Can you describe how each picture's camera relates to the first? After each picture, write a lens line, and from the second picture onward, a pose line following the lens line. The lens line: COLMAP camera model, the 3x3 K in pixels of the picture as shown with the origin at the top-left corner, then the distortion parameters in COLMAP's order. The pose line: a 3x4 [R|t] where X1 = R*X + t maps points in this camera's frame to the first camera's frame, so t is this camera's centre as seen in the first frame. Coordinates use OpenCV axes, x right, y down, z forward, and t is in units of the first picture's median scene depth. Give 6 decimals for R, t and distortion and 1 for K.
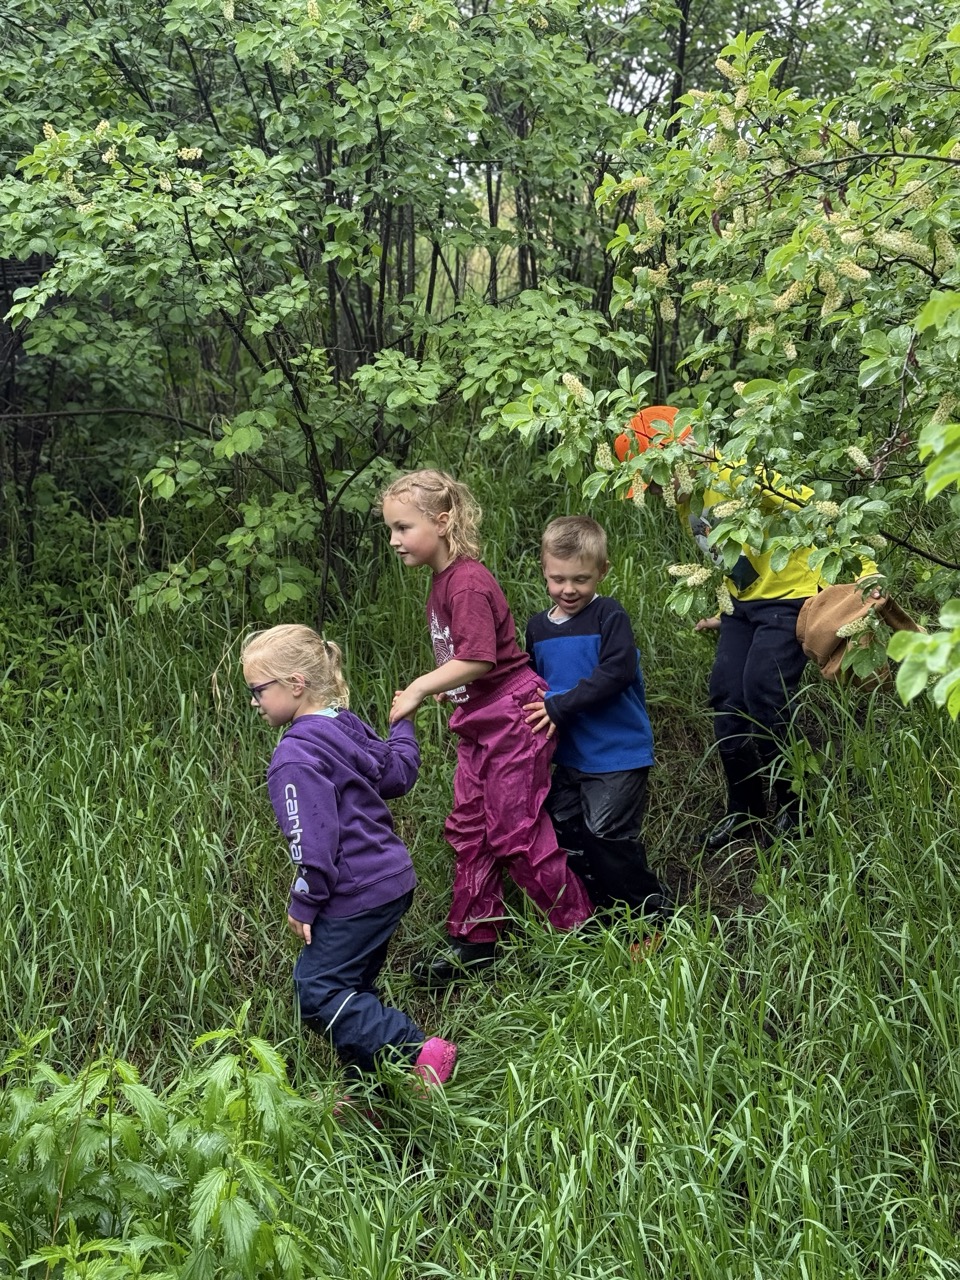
lens RADIAL K [[1649.9, 0, 485.6], [0, 1649.9, 627.4], [0, 0, 1]] dist [0.048580, 0.000000]
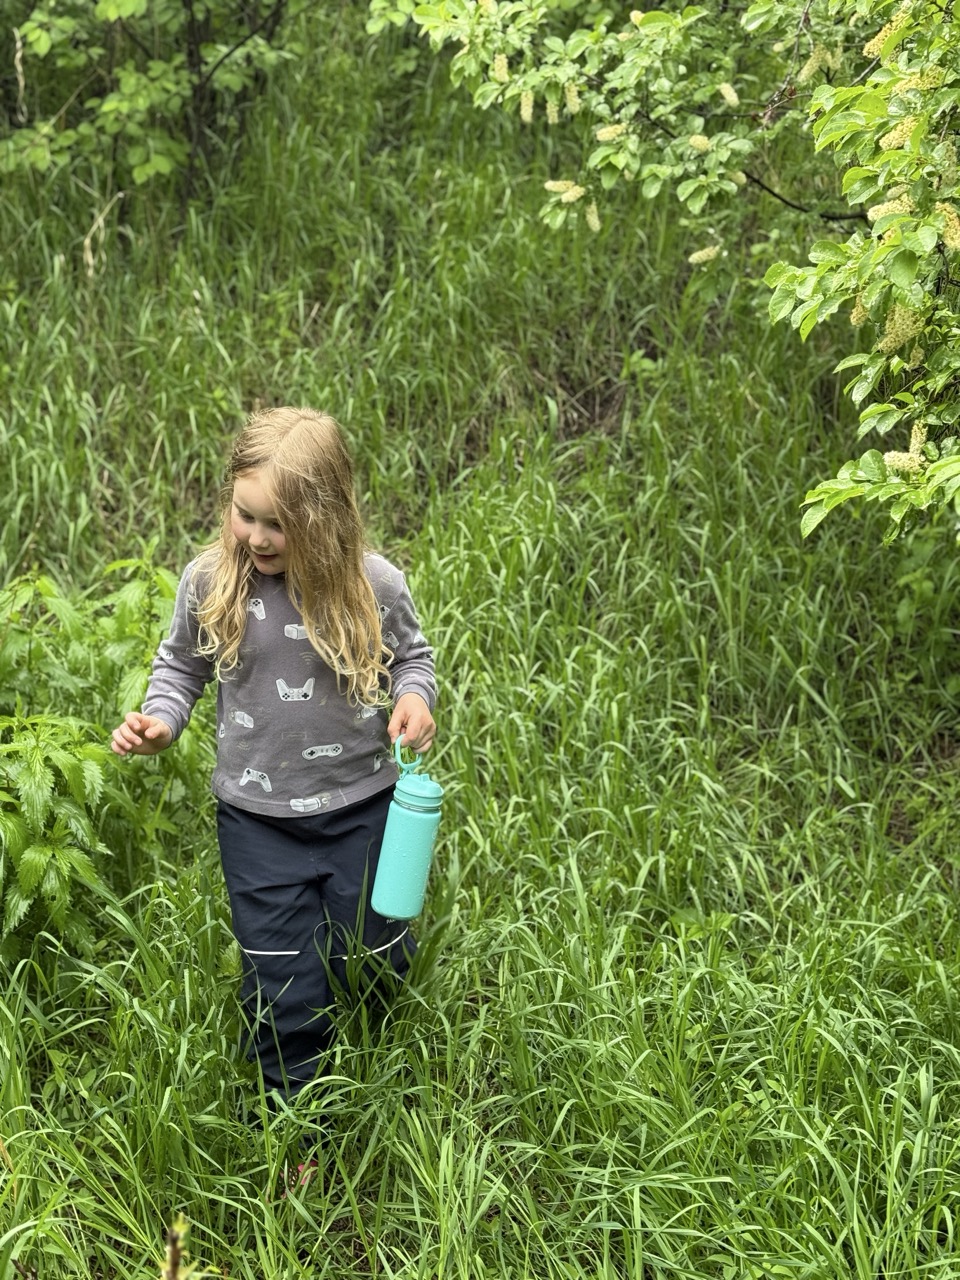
lens RADIAL K [[1649.9, 0, 470.1], [0, 1649.9, 642.0], [0, 0, 1]] dist [0.048580, 0.000000]
pose [[0.988711, 0.067687, 0.133674, -0.065724], [-0.098161, 0.966641, 0.236580, 0.003300], [-0.113202, -0.247031, 0.962373, -0.123065]]
